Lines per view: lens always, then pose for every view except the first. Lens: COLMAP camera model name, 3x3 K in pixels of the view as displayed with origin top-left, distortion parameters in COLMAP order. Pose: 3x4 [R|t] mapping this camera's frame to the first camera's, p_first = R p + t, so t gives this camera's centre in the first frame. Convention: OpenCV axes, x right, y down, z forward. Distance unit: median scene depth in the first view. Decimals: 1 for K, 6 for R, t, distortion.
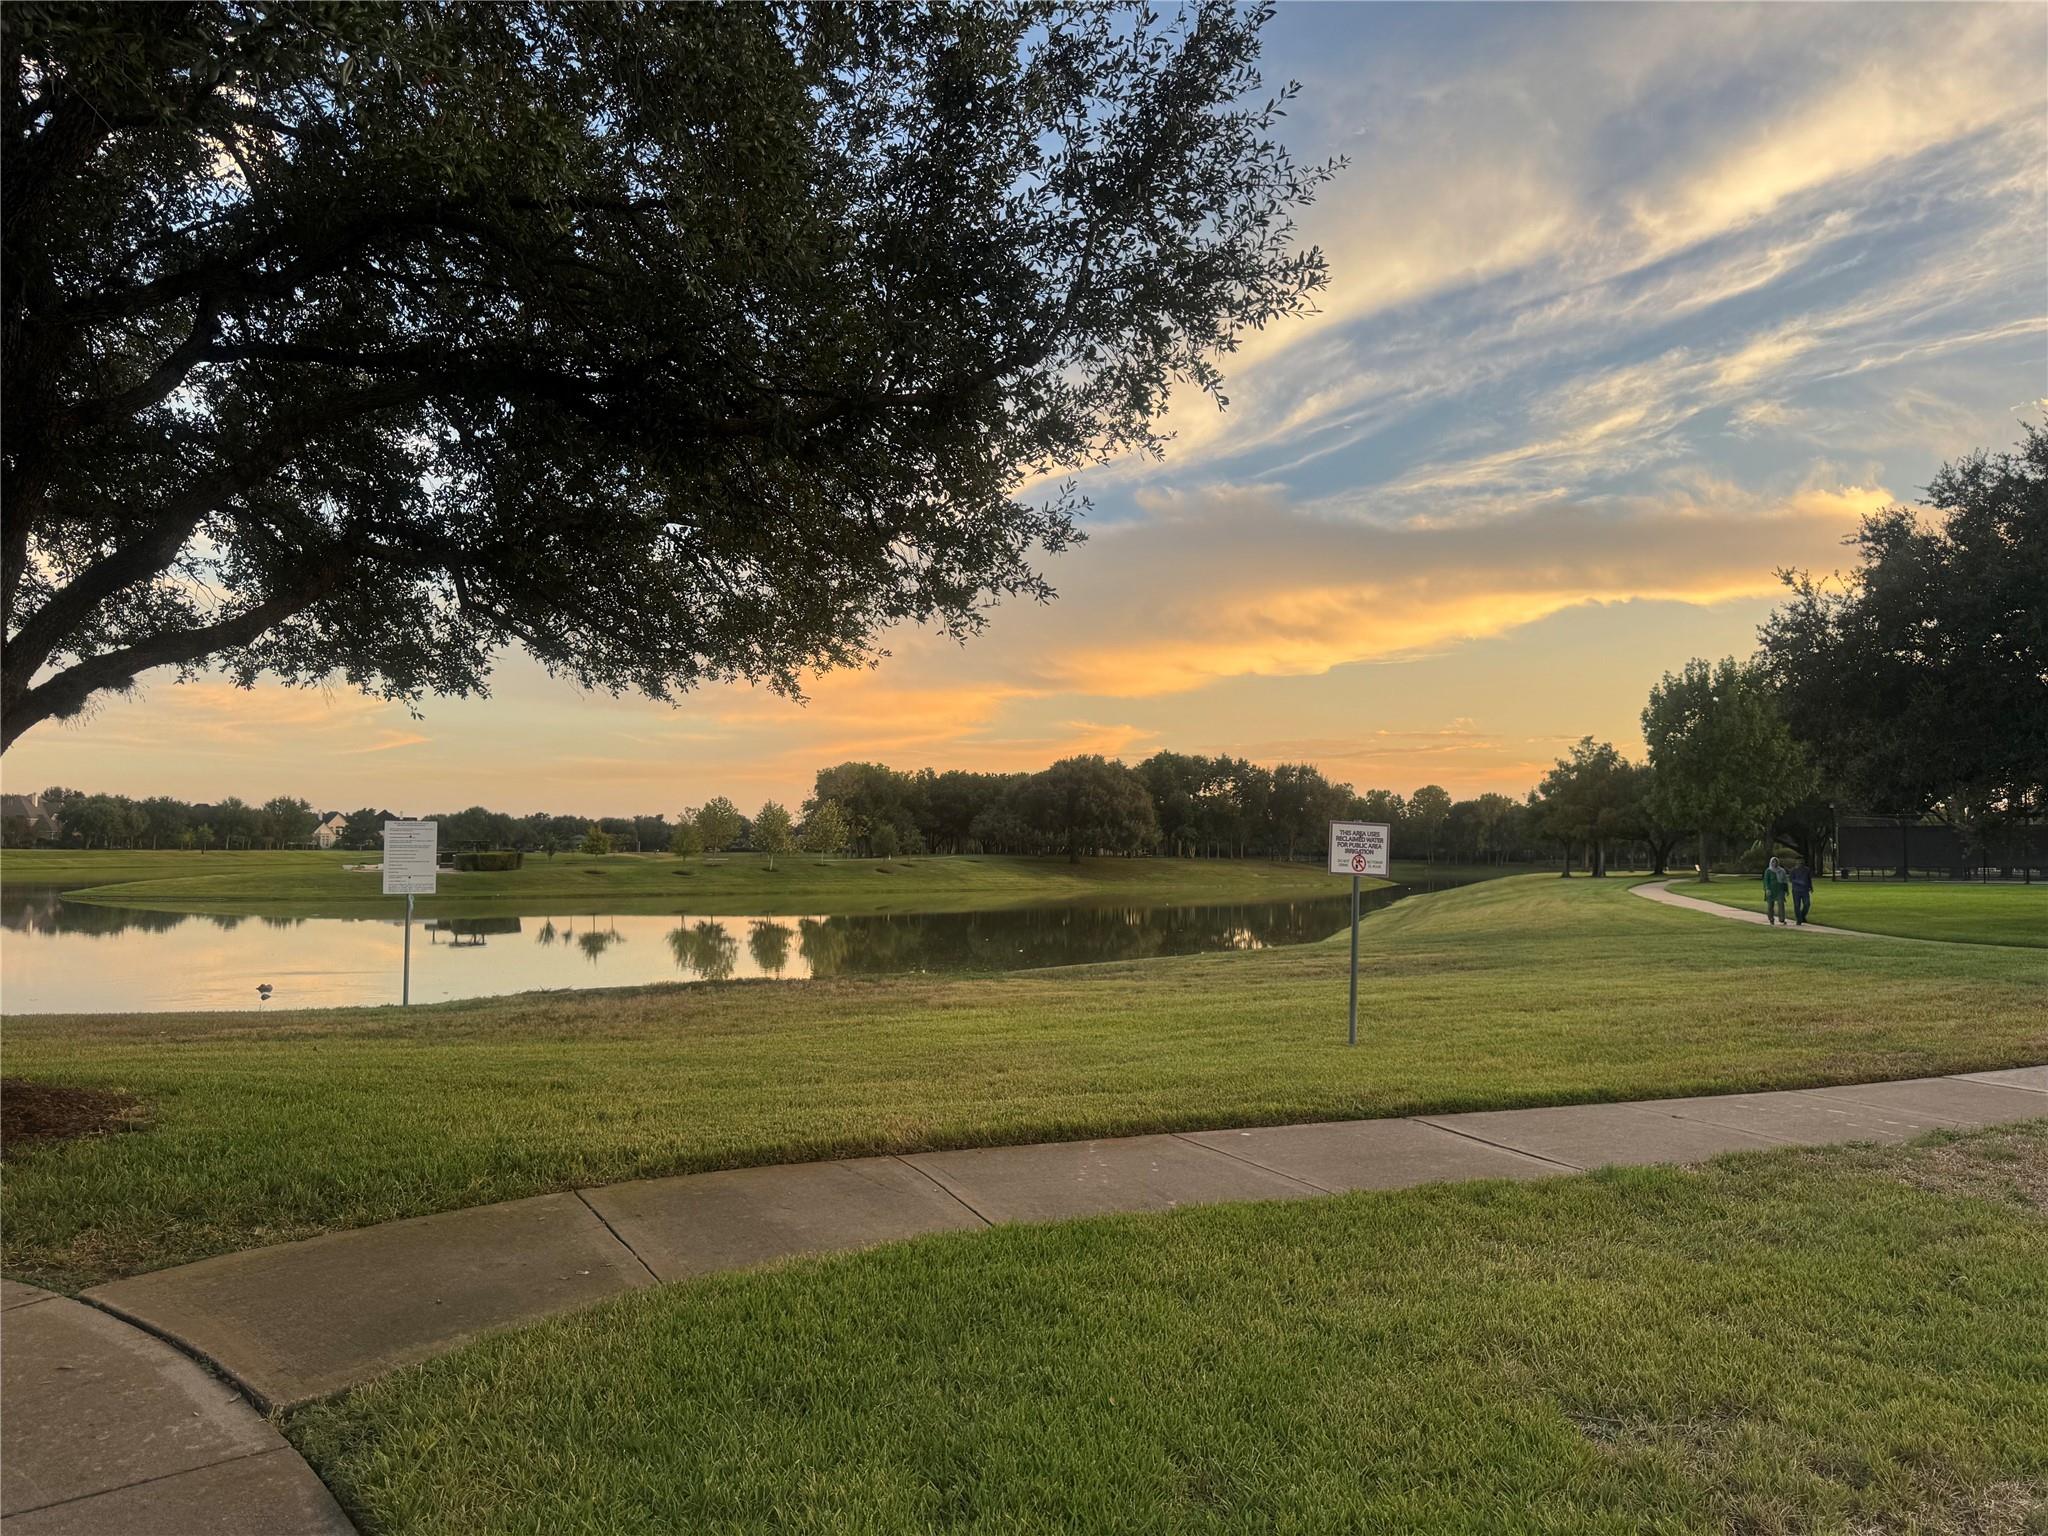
lens RADIAL K [[1398.0, 0, 1024.5], [0, 1398.0, 773.9], [0, 0, 1]] dist [0.000271, -0.034164]
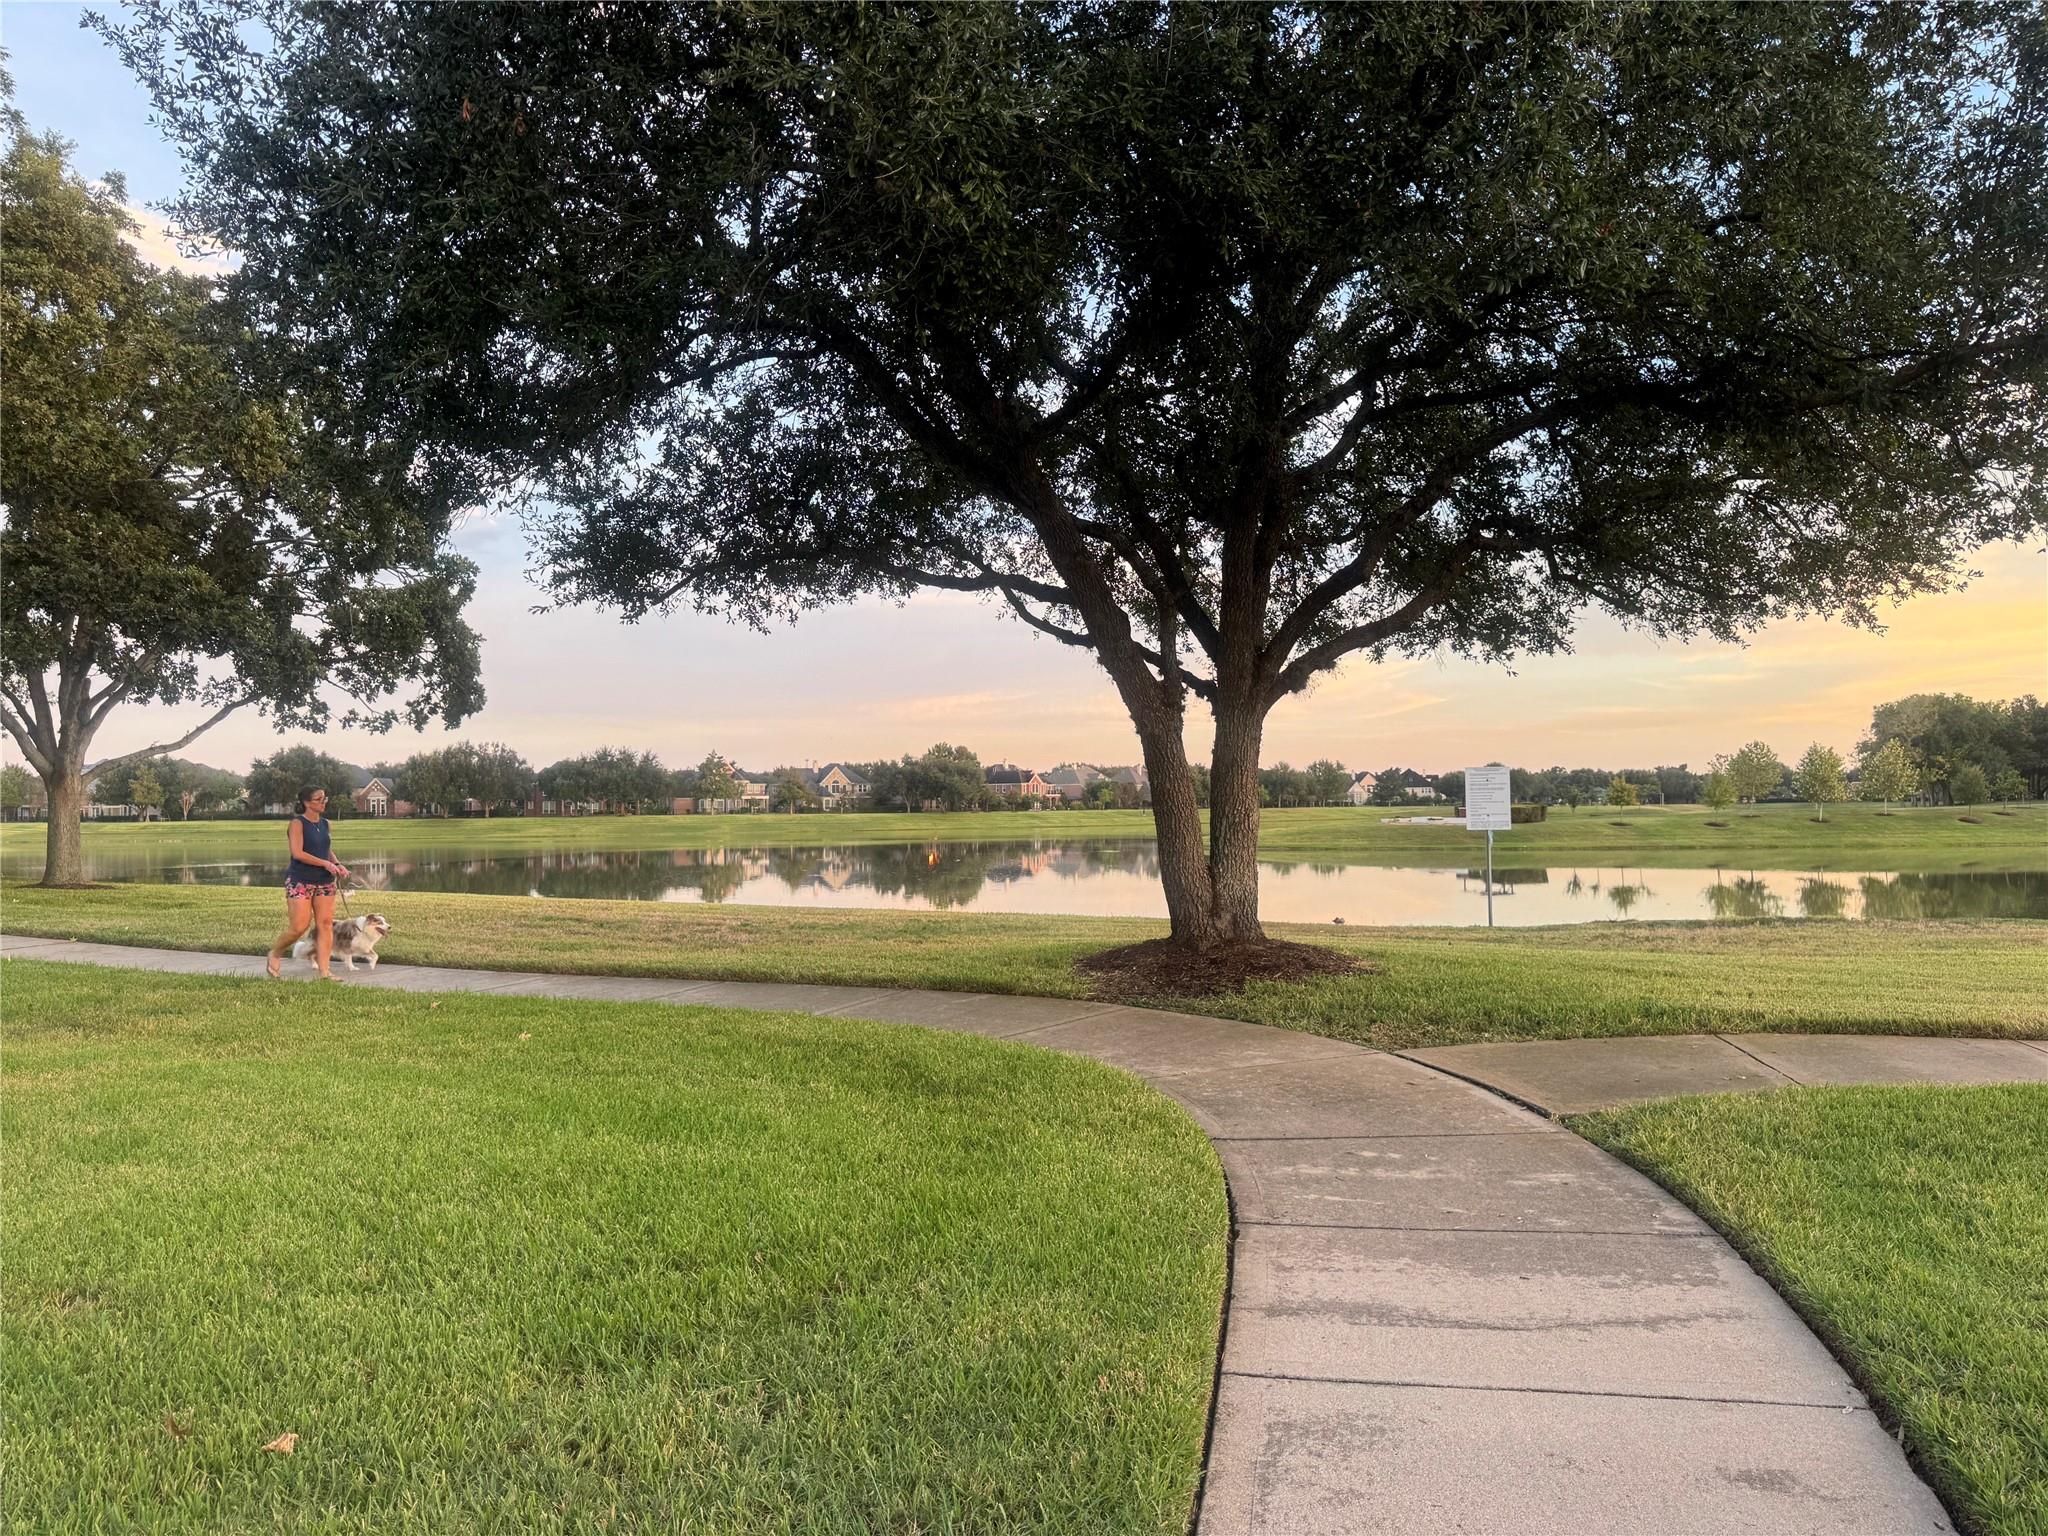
lens RADIAL K [[1398.0, 0, 1024.5], [0, 1398.0, 773.9], [0, 0, 1]] dist [0.000271, -0.034164]
pose [[0.766349, -0.031015, -0.641675, 0.007900], [0.051982, 0.998552, 0.013817, 0.004776], [0.640318, -0.043944, 0.766852, -0.157311]]
